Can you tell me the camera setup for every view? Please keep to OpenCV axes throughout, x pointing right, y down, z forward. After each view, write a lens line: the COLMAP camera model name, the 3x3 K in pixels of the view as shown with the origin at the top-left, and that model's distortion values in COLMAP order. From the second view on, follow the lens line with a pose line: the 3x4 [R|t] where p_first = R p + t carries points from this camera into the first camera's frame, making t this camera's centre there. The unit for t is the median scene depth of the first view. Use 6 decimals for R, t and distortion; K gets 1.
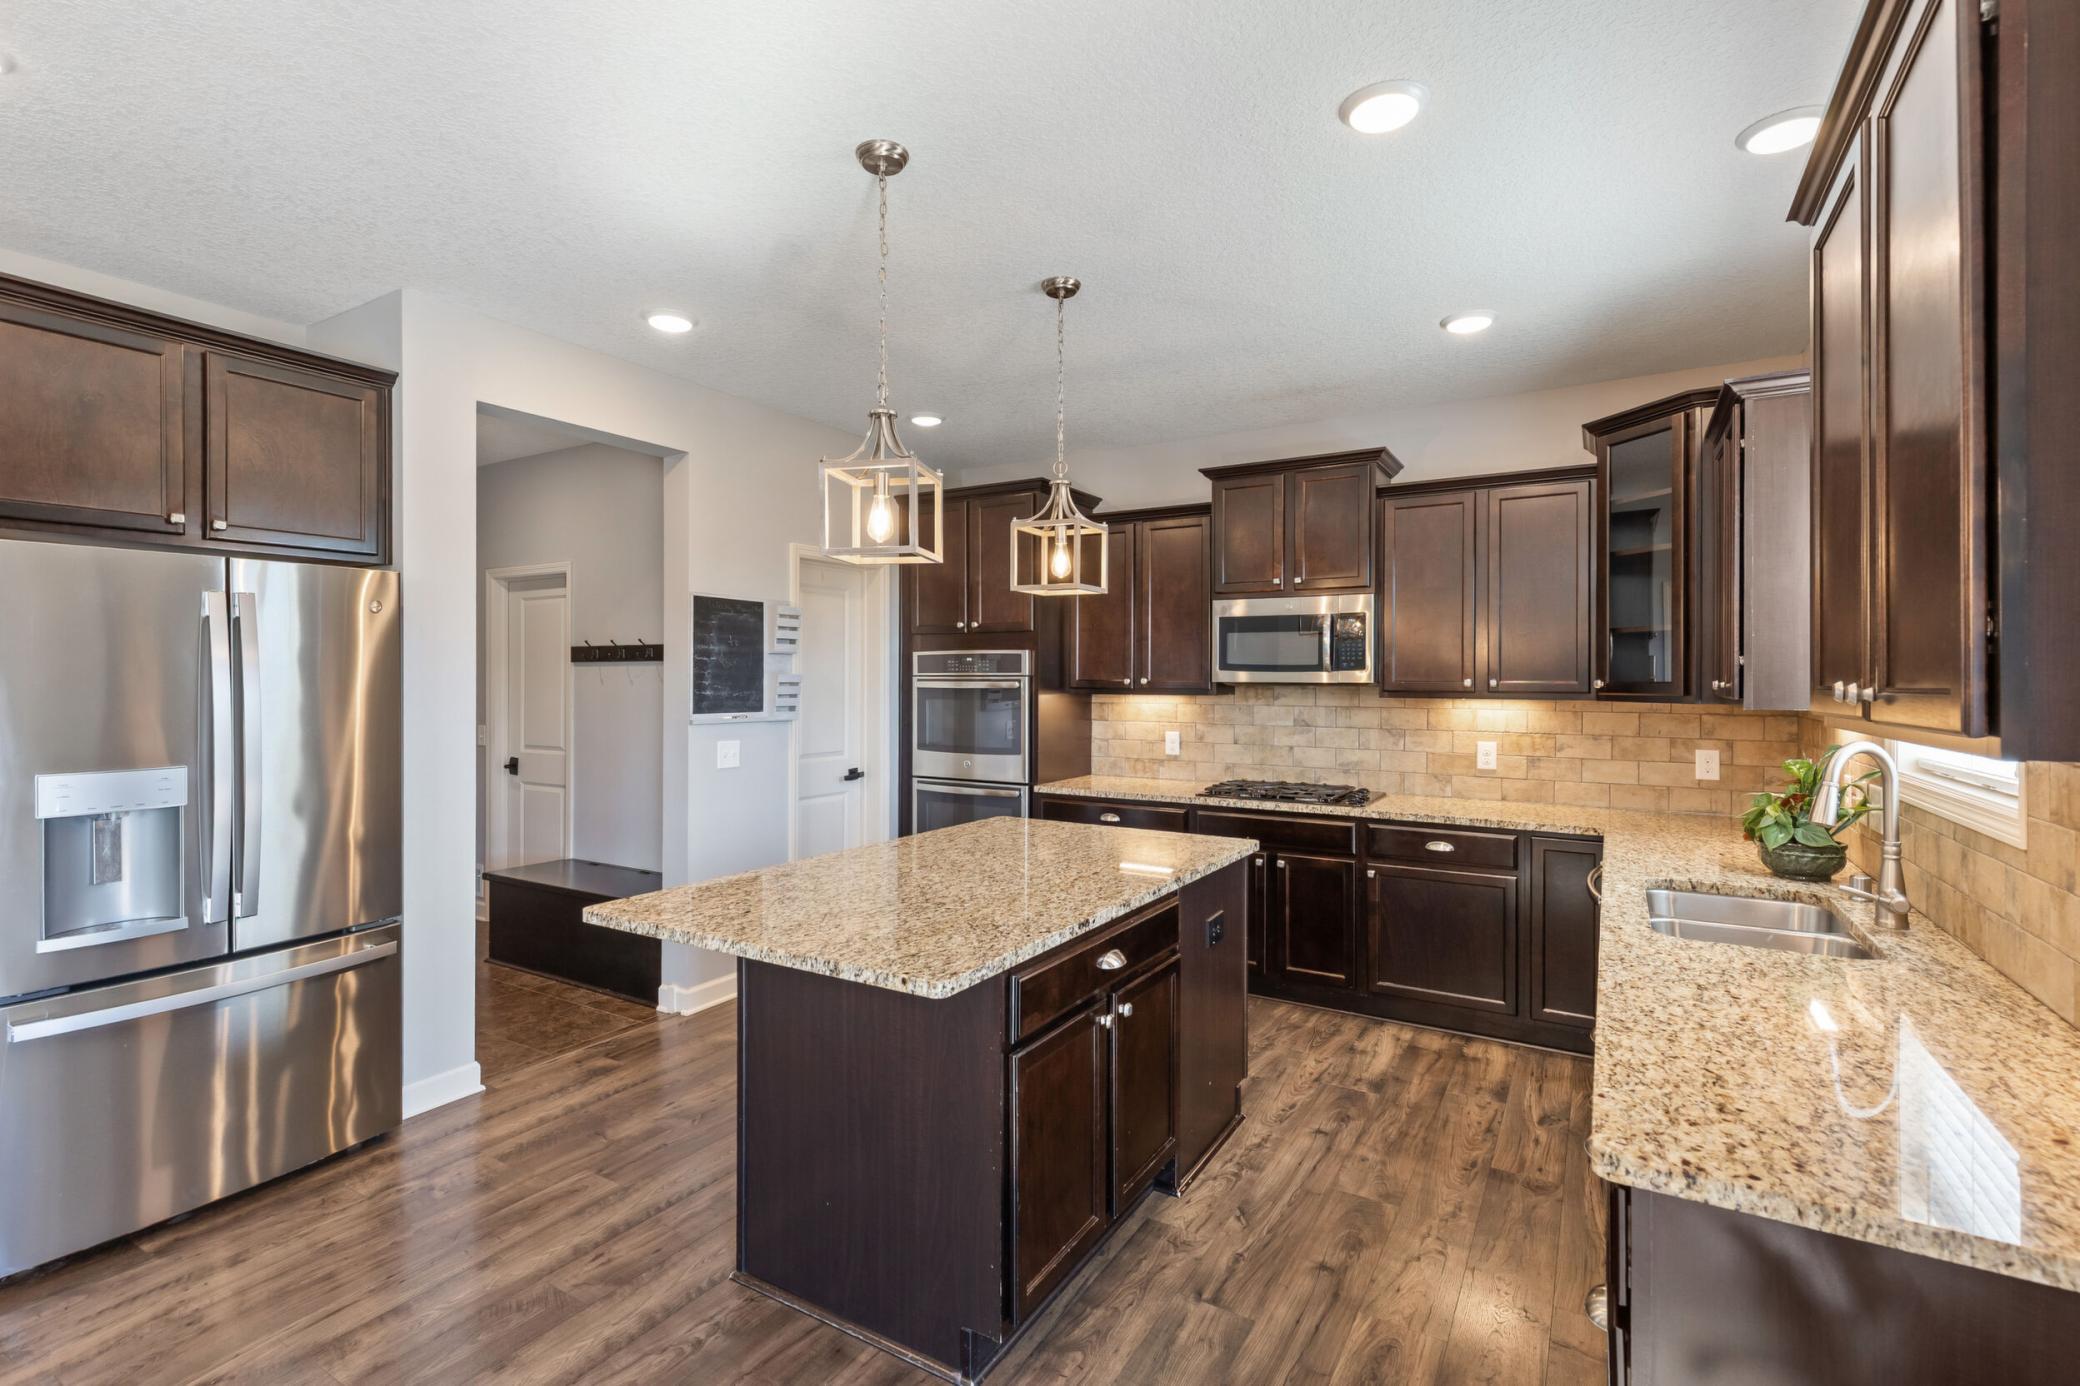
lens RADIAL K [[958.0, 0, 1026.5], [0, 958.0, 672.9], [0, 0, 1]] dist [0.003998, 0.000815]
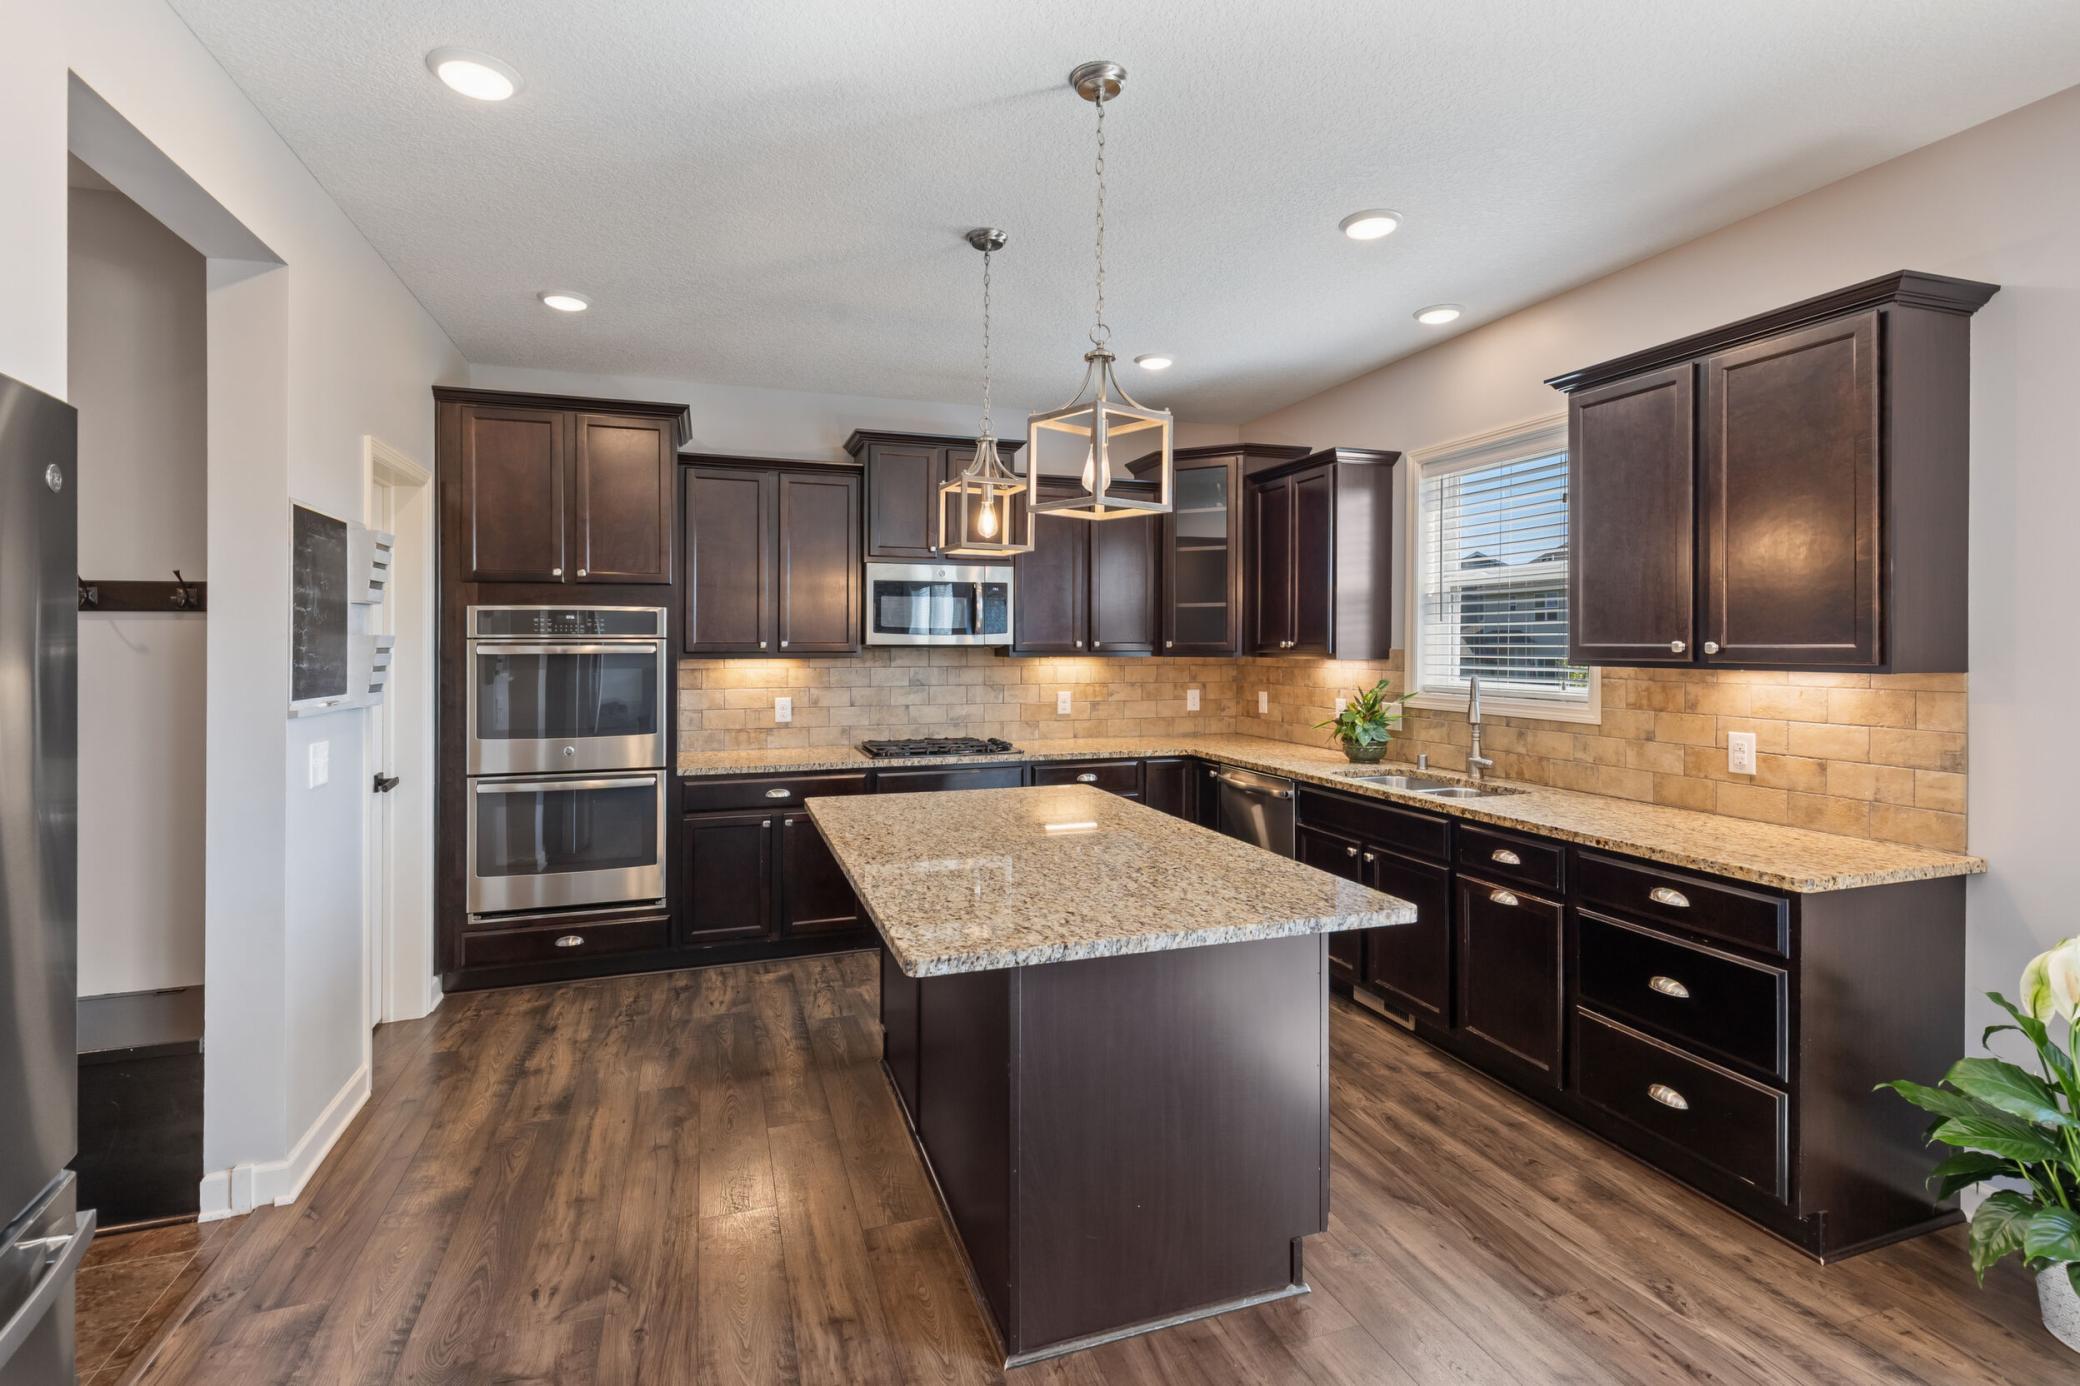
lens RADIAL K [[962.2, 0, 1036.9], [0, 962.2, 650.5], [0, 0, 1]] dist [0.002613, -0.000250]
pose [[0.630523, -0.009679, 0.776110, -0.476299], [-0.002193, 0.999896, 0.014252, 0.001157], [-0.776167, -0.010688, 0.630436, 0.234345]]
